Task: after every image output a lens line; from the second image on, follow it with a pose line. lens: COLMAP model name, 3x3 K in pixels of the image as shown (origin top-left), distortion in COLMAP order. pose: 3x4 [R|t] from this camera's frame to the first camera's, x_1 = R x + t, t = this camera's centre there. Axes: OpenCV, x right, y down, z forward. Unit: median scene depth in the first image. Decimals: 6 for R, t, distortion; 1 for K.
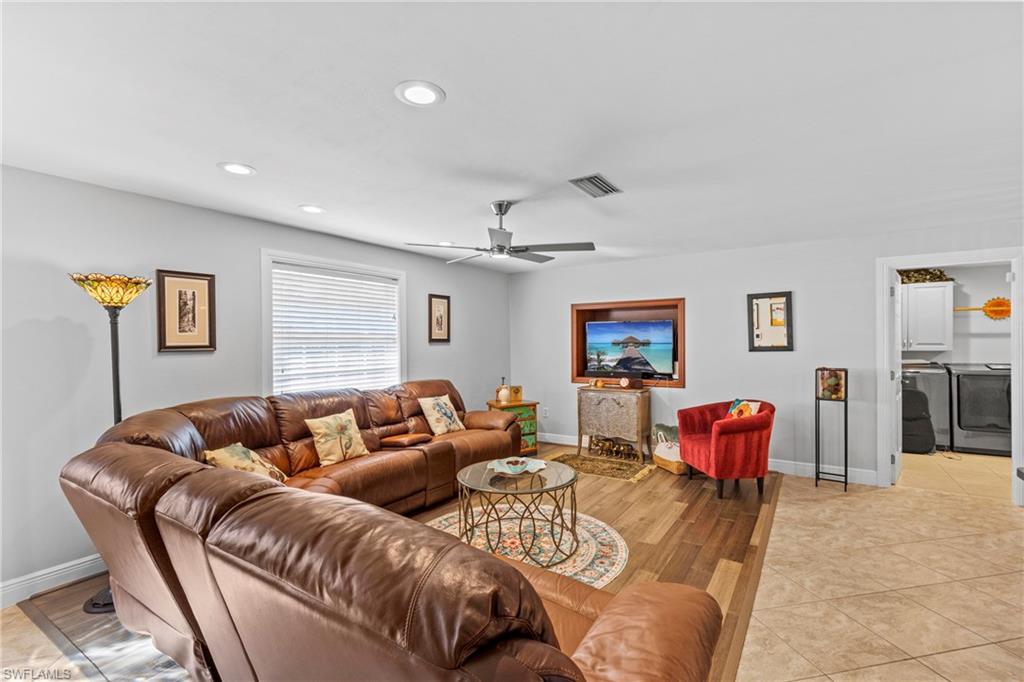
lens RADIAL K [[459.4, 0, 520.0], [0, 459.4, 341.5], [0, 0, 1]] dist [0.001835, -0.000360]
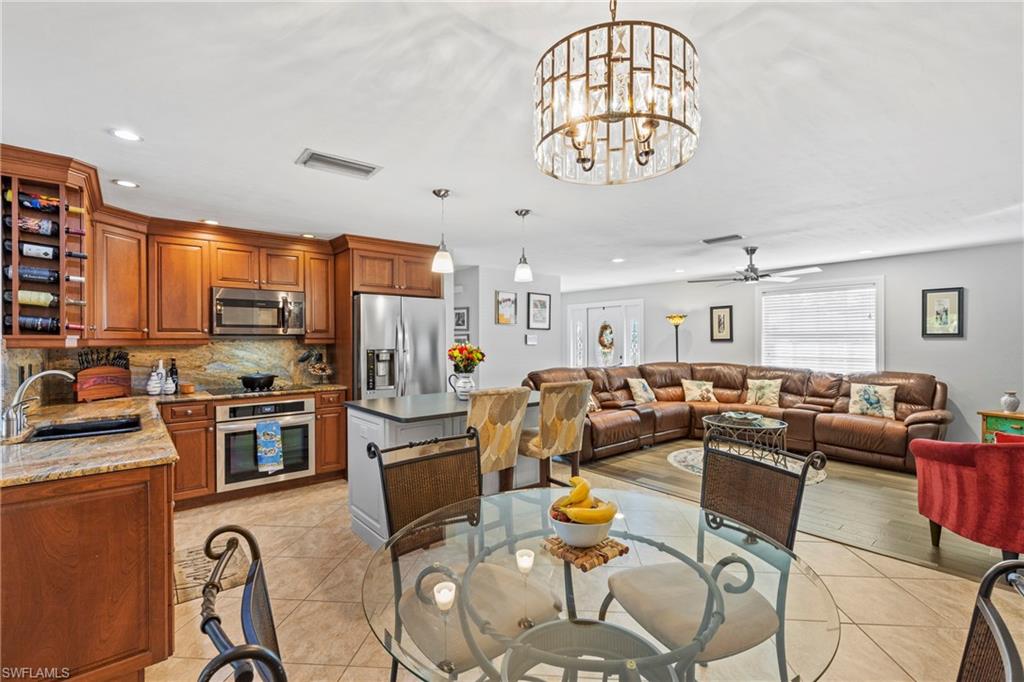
lens RADIAL K [[459.4, 0, 520.0], [0, 459.4, 341.5], [0, 0, 1]] dist [0.001835, -0.000360]
pose [[-0.290755, 0.007272, -0.956770, 1.250756], [0.002956, 0.999973, 0.006702, 0.002388], [0.956793, -0.000879, -0.290769, 0.528033]]
